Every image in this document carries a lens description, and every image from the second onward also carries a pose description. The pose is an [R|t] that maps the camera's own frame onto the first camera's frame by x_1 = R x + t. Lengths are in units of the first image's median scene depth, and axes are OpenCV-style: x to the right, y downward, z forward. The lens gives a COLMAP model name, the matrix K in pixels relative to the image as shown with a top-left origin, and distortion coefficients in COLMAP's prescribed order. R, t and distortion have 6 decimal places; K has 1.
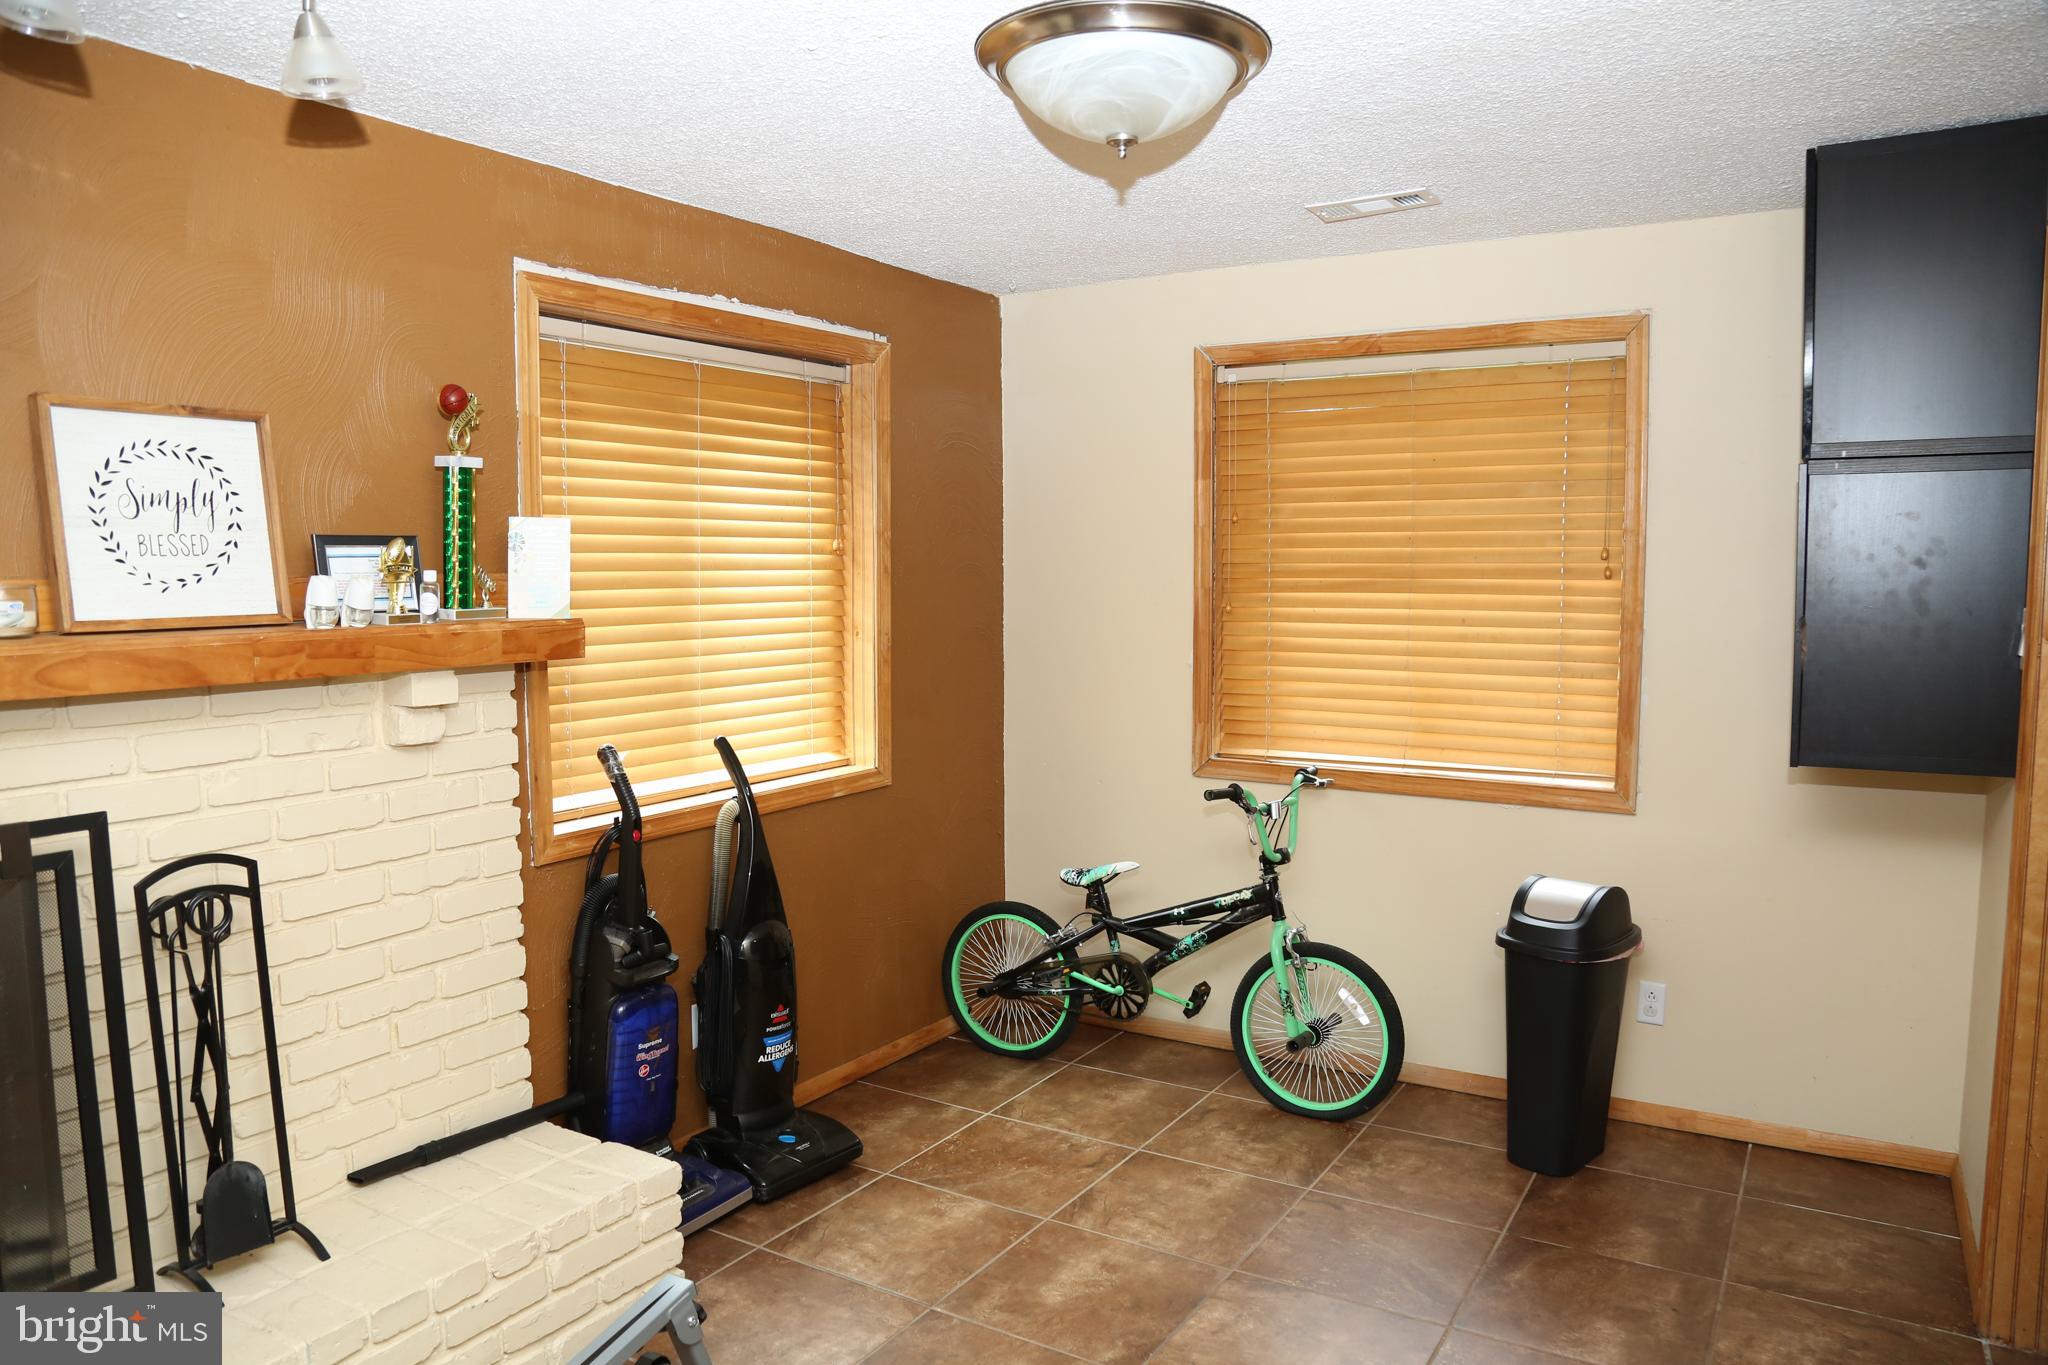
lens RADIAL K [[1381.0, 0, 1017.8], [0, 1381.0, 680.3], [0, 0, 1]] dist [-0.097295, 0.037551]
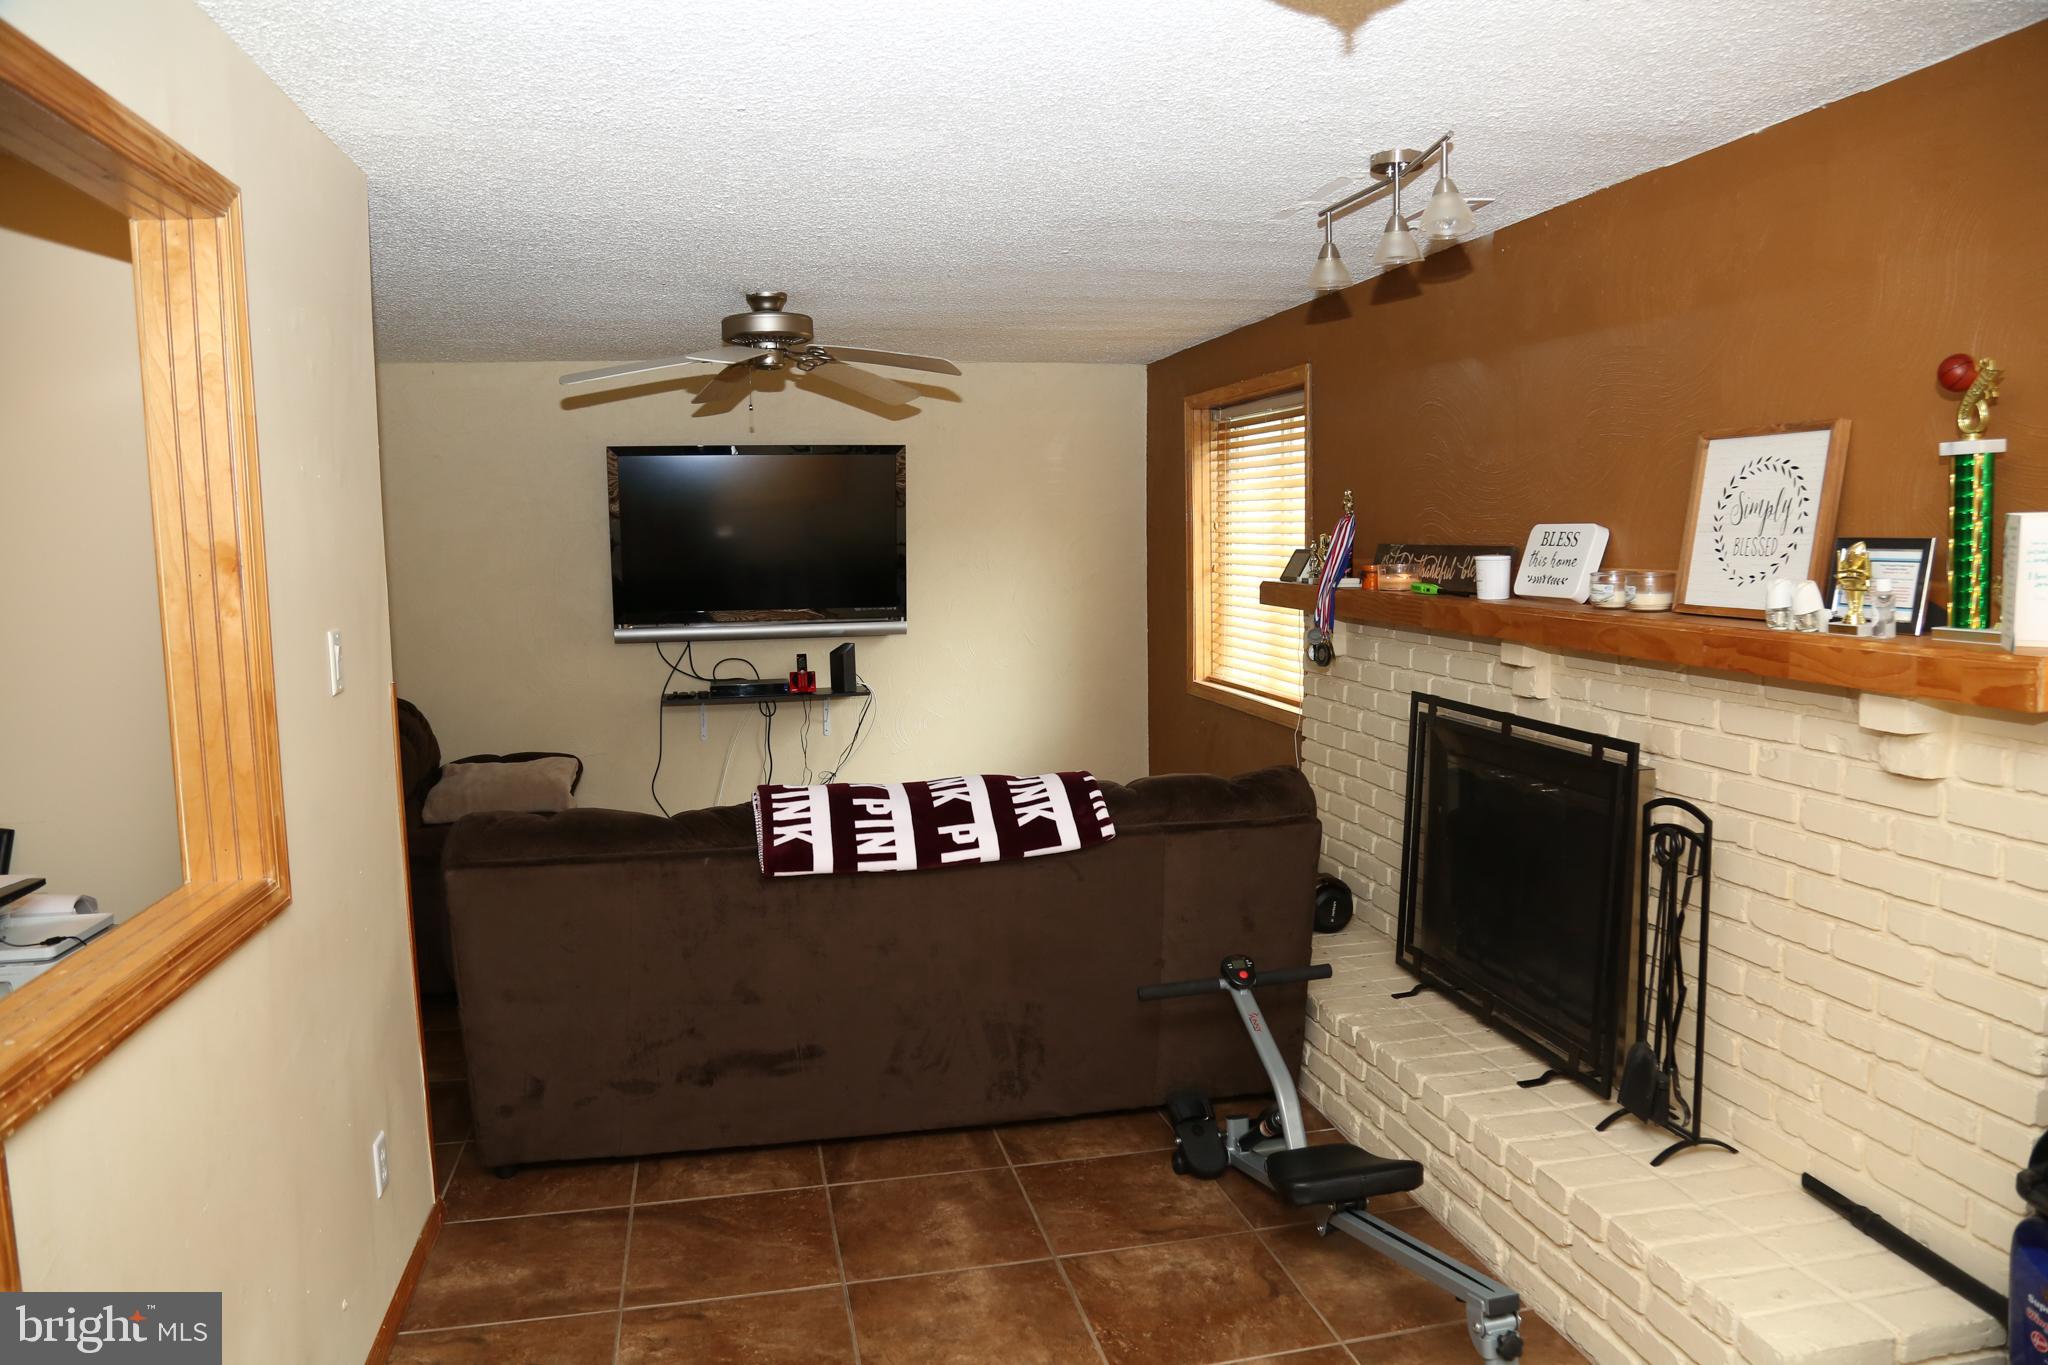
lens RADIAL K [[1381.0, 0, 1015.1], [0, 1381.0, 678.6], [0, 0, 1]] dist [-0.097295, 0.037551]
pose [[-0.722837, 0.086584, -0.685573, 0.655133], [-0.041136, 0.984968, 0.167769, -0.157341], [0.689793, 0.149471, -0.708409, 1.395249]]
